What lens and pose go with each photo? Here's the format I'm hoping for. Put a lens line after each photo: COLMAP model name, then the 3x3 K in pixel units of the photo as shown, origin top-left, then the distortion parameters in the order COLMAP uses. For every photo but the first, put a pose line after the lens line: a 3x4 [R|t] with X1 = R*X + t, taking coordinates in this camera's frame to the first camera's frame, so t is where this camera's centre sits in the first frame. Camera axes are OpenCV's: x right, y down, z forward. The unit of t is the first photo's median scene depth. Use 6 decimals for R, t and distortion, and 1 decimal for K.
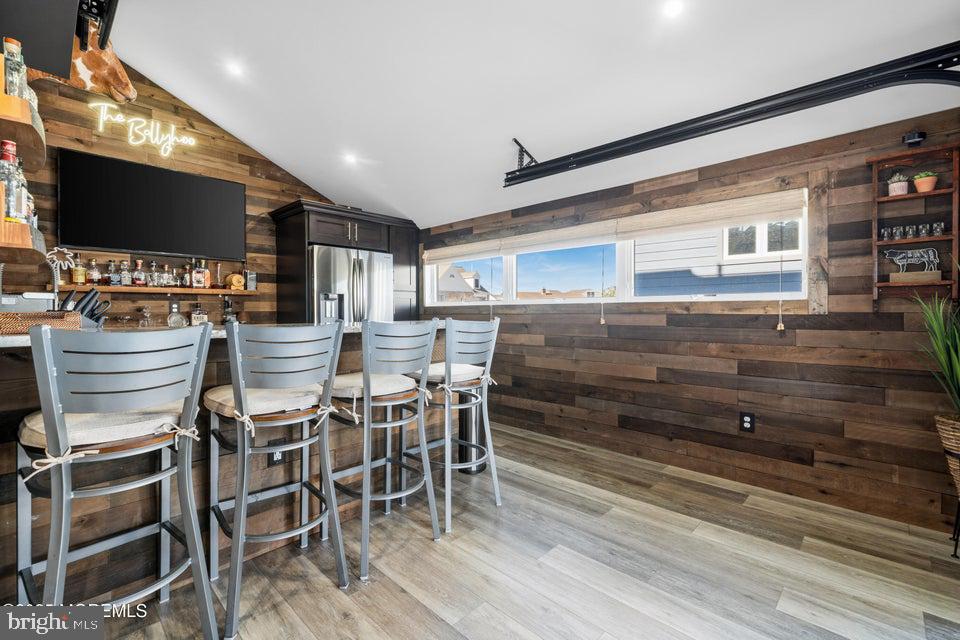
lens RADIAL K [[434.3, 0, 476.7], [0, 434.3, 314.2], [0, 0, 1]] dist [-0.001080, -0.000207]
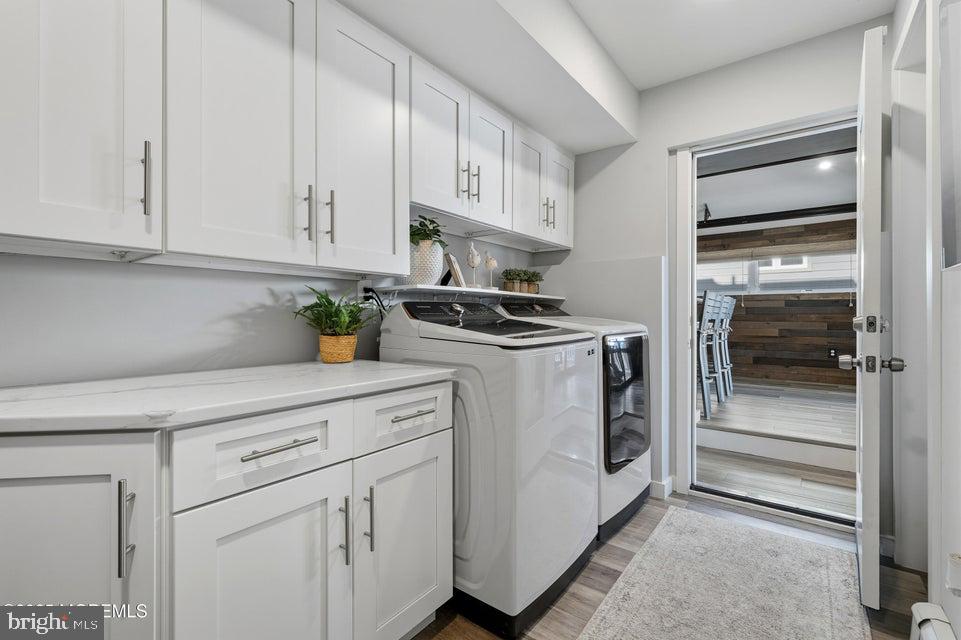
lens RADIAL K [[434.8, 0, 482.3], [0, 434.8, 316.3], [0, 0, 1]] dist [-0.001080, -0.000207]
pose [[0.994248, 0.000424, 0.107105, -1.269361], [-0.000295, 0.999999, -0.001222, 0.085252], [-0.107105, 0.001183, 0.994247, -0.870635]]
